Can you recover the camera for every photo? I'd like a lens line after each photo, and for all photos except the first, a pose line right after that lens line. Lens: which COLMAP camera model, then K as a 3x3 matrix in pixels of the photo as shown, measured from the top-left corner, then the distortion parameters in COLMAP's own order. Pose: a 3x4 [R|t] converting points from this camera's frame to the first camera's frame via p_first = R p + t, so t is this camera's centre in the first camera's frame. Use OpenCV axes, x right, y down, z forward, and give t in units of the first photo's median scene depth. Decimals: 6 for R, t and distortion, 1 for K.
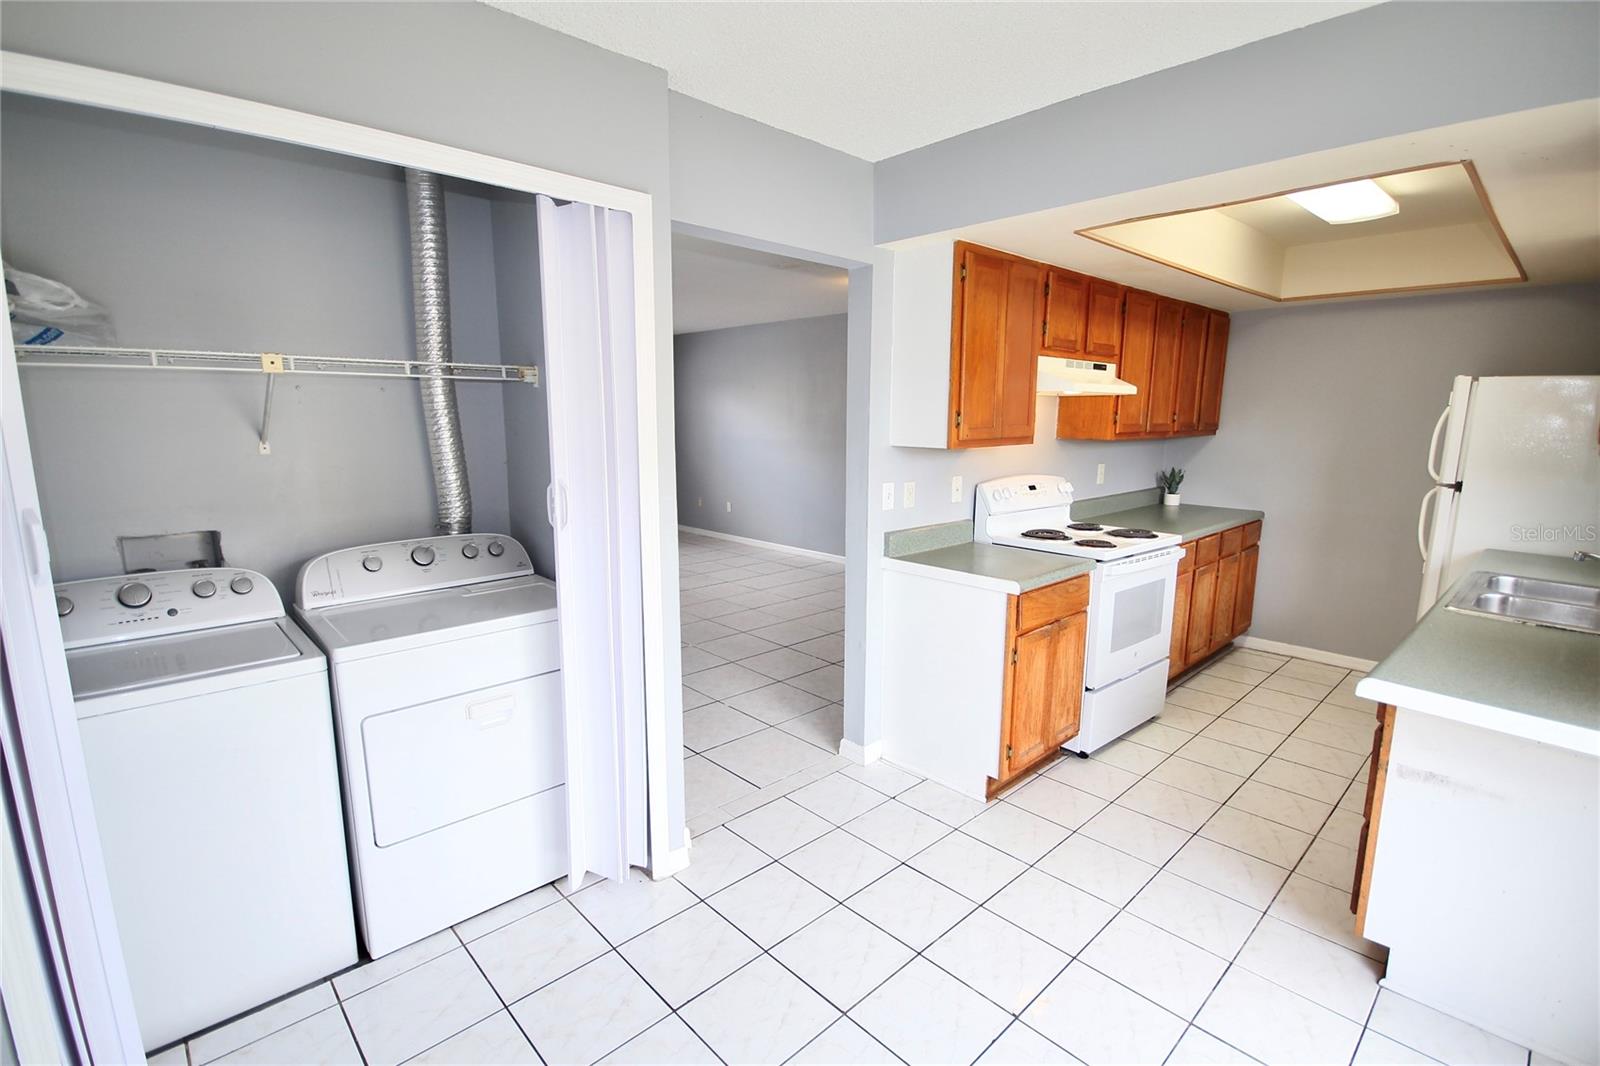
lens RADIAL K [[735.6, 0, 806.6], [0, 735.6, 540.2], [0, 0, 1]] dist [0.013827, -0.015218]
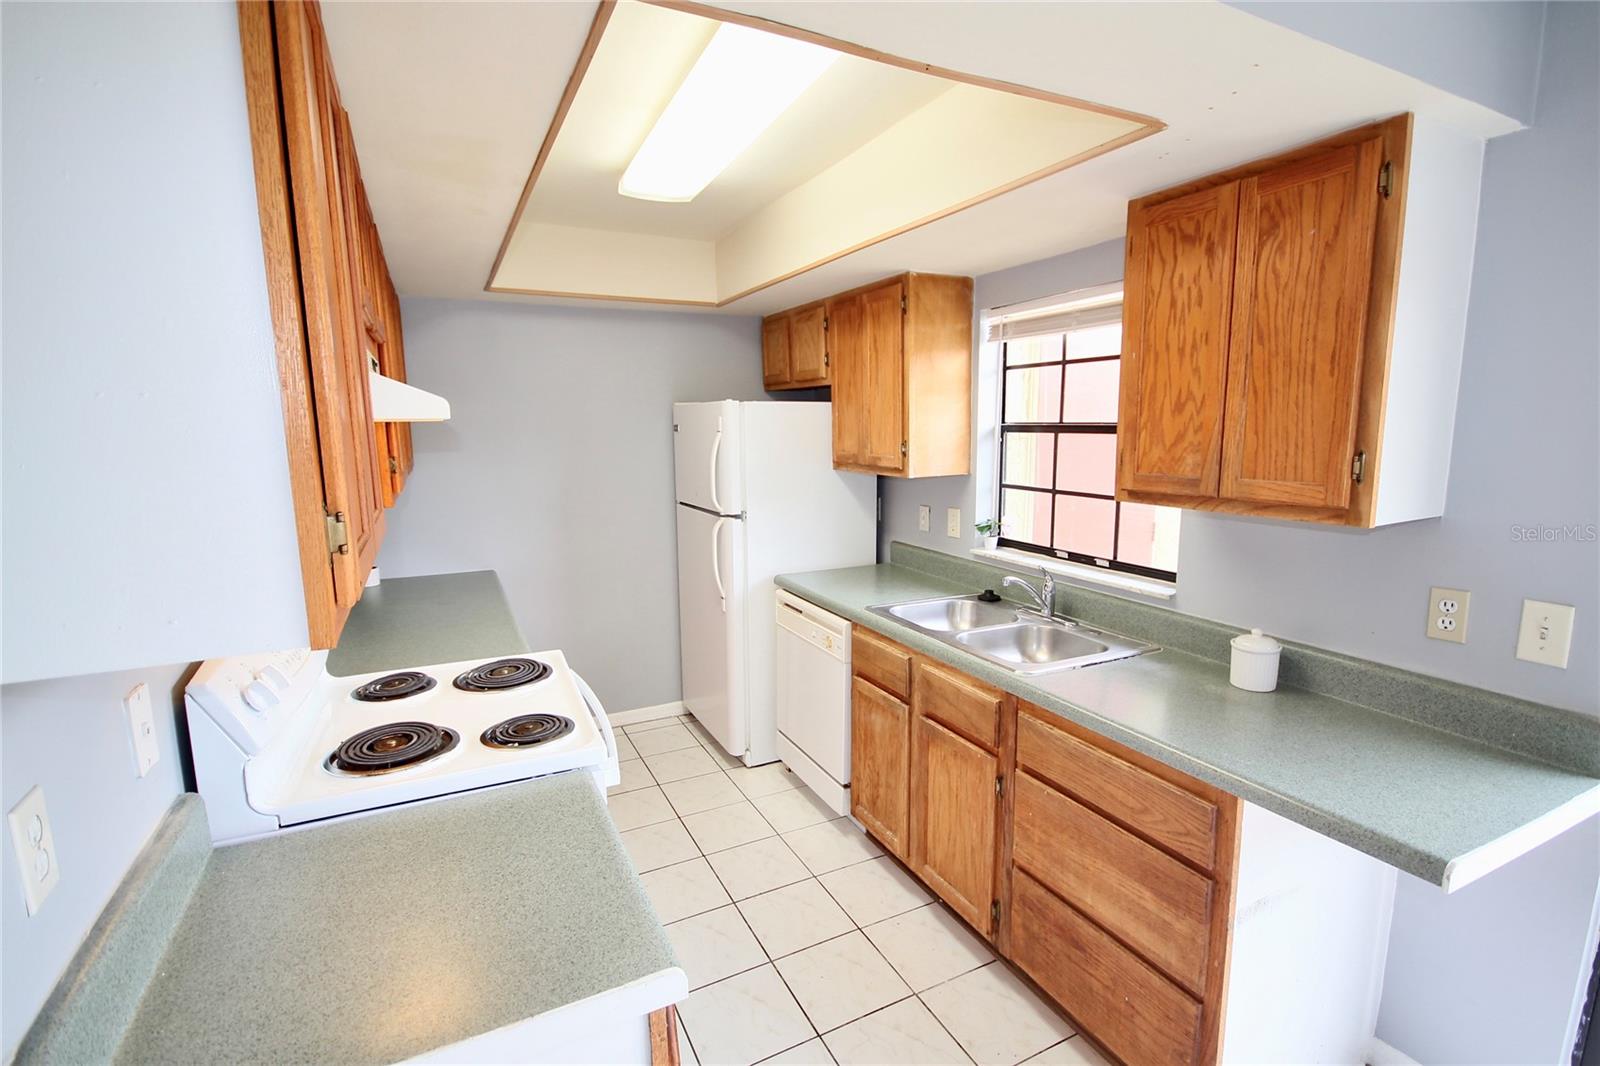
lens RADIAL K [[738.1, 0, 804.0], [0, 738.1, 539.6], [0, 0, 1]] dist [0.001960, -0.000138]
pose [[0.287889, -0.159194, 0.944339, 0.000786], [0.172755, 0.978543, 0.112294, -0.142848], [-0.941953, 0.130811, 0.309214, 0.664668]]
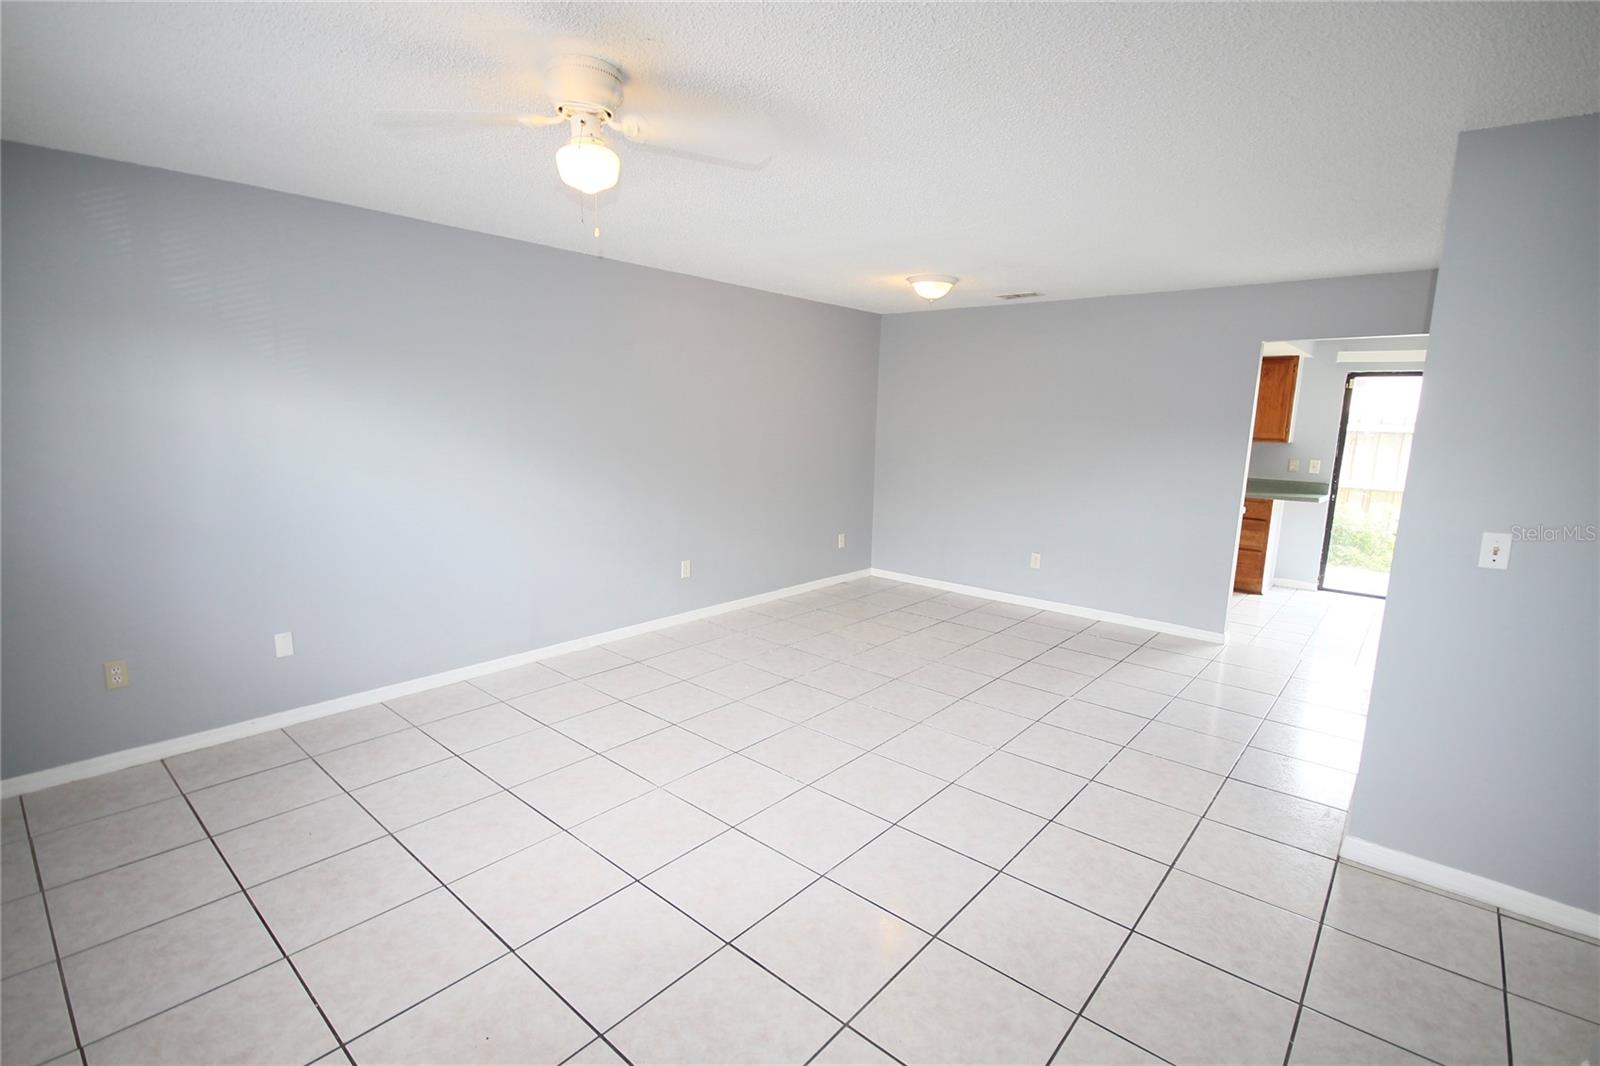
lens RADIAL K [[737.8, 0, 814.2], [0, 737.8, 540.8], [0, 0, 1]] dist [0.006060, -0.009670]
pose [[-0.105353, -0.182709, 0.977506, -1.377646], [0.143537, 0.969889, 0.196755, -0.367432], [-0.984021, 0.161037, -0.075955, 1.964940]]
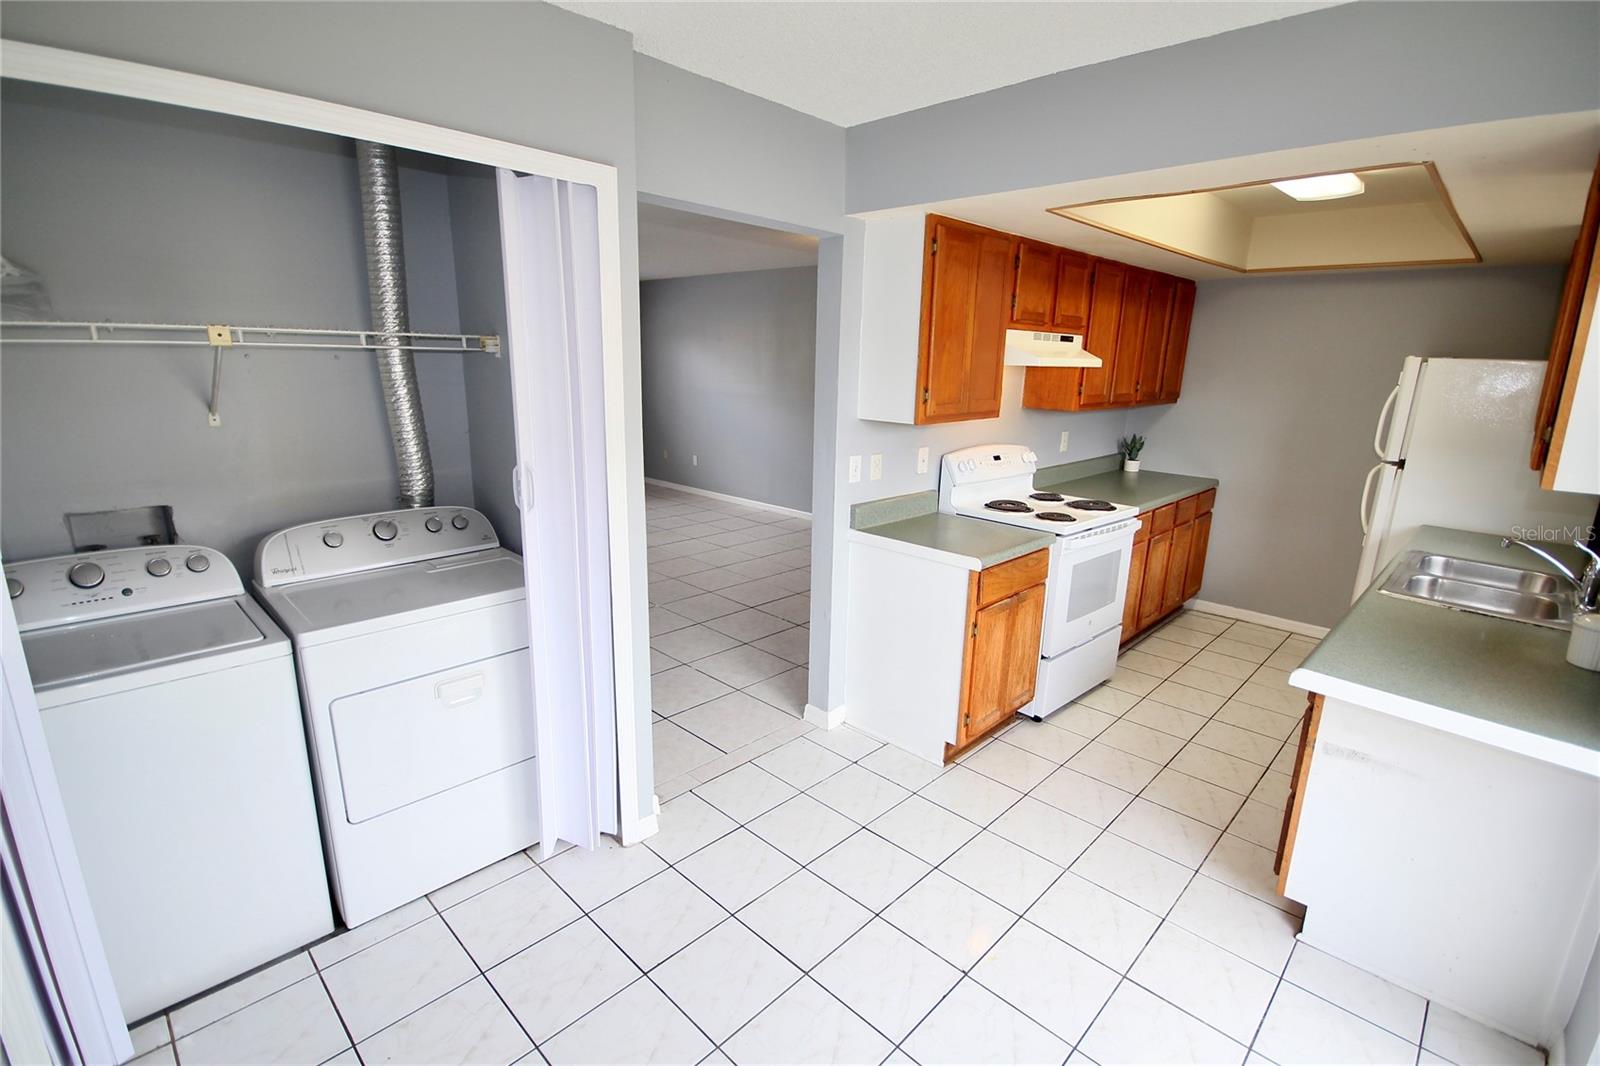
lens RADIAL K [[735.6, 0, 806.6], [0, 735.6, 540.2], [0, 0, 1]] dist [0.013827, -0.015218]
pose [[0.998928, 0.007769, 0.045631, -0.001041], [-0.011194, 0.997099, 0.075294, -0.036409], [-0.044914, -0.075724, 0.996117, -0.008166]]
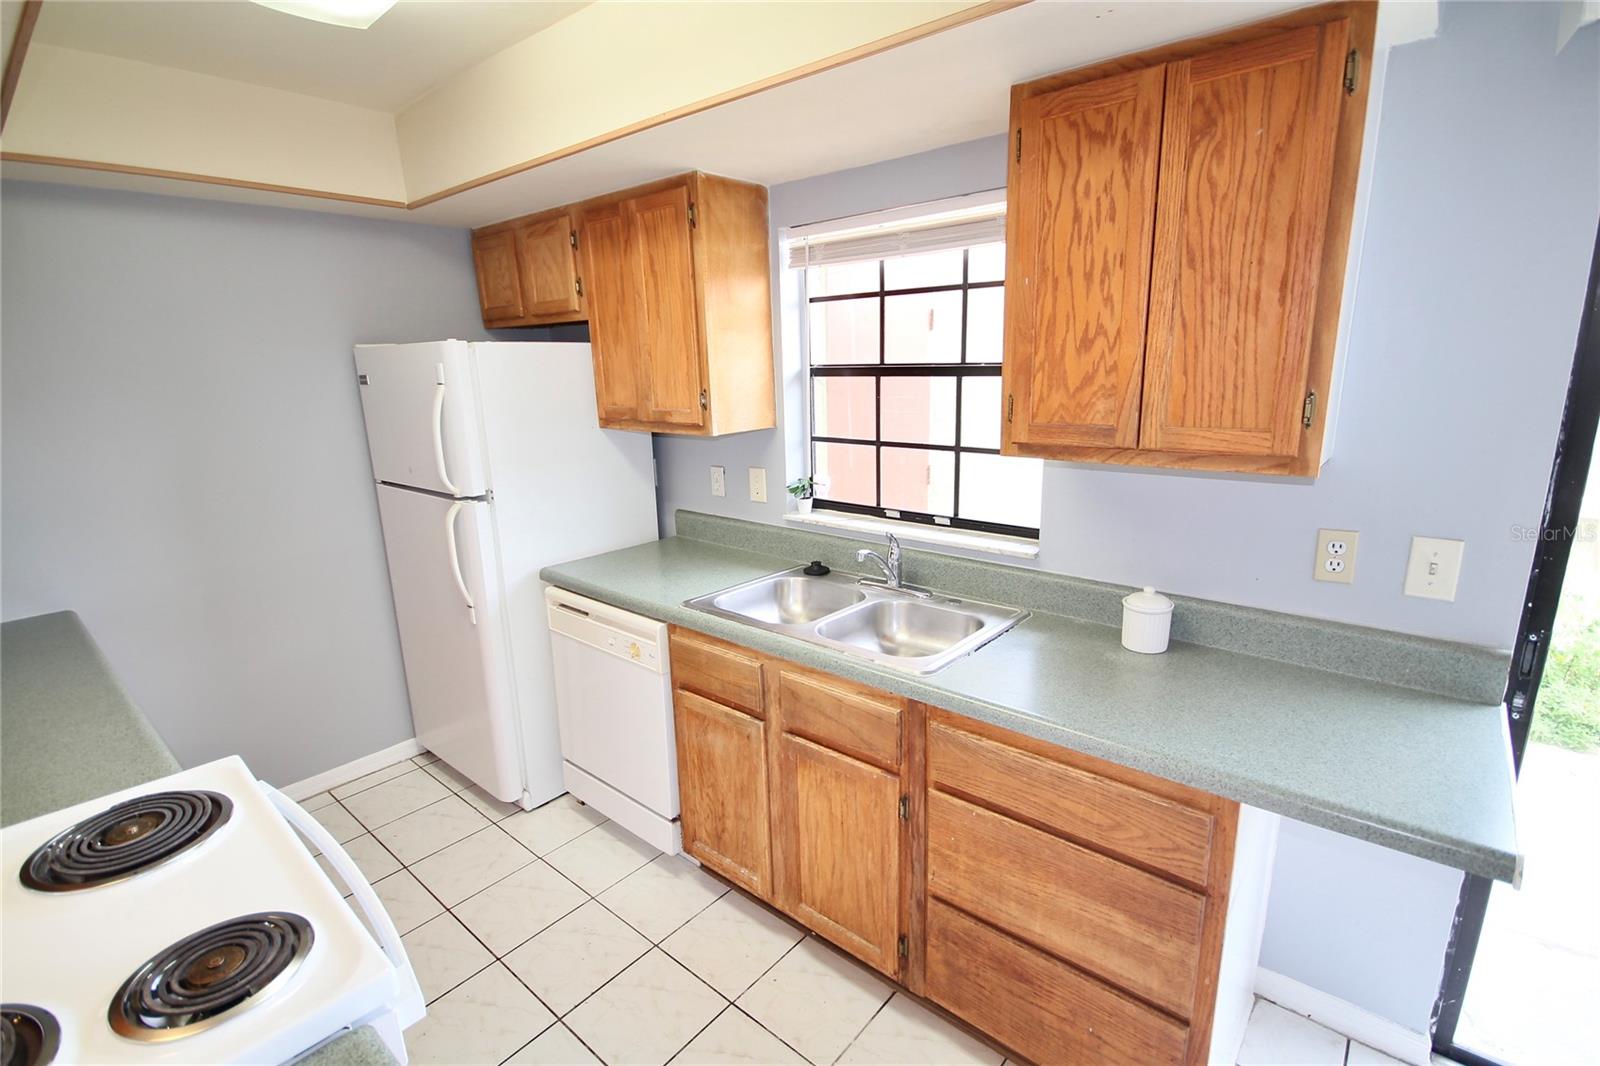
lens RADIAL K [[741.4, 0, 802.6], [0, 741.4, 541.1], [0, 0, 1]] dist [0.000558, 0.000311]
pose [[-0.107342, -0.239996, 0.964821, 0.152972], [0.191482, 0.947270, 0.256933, -0.166063], [-0.975609, 0.212325, -0.055727, 0.786997]]
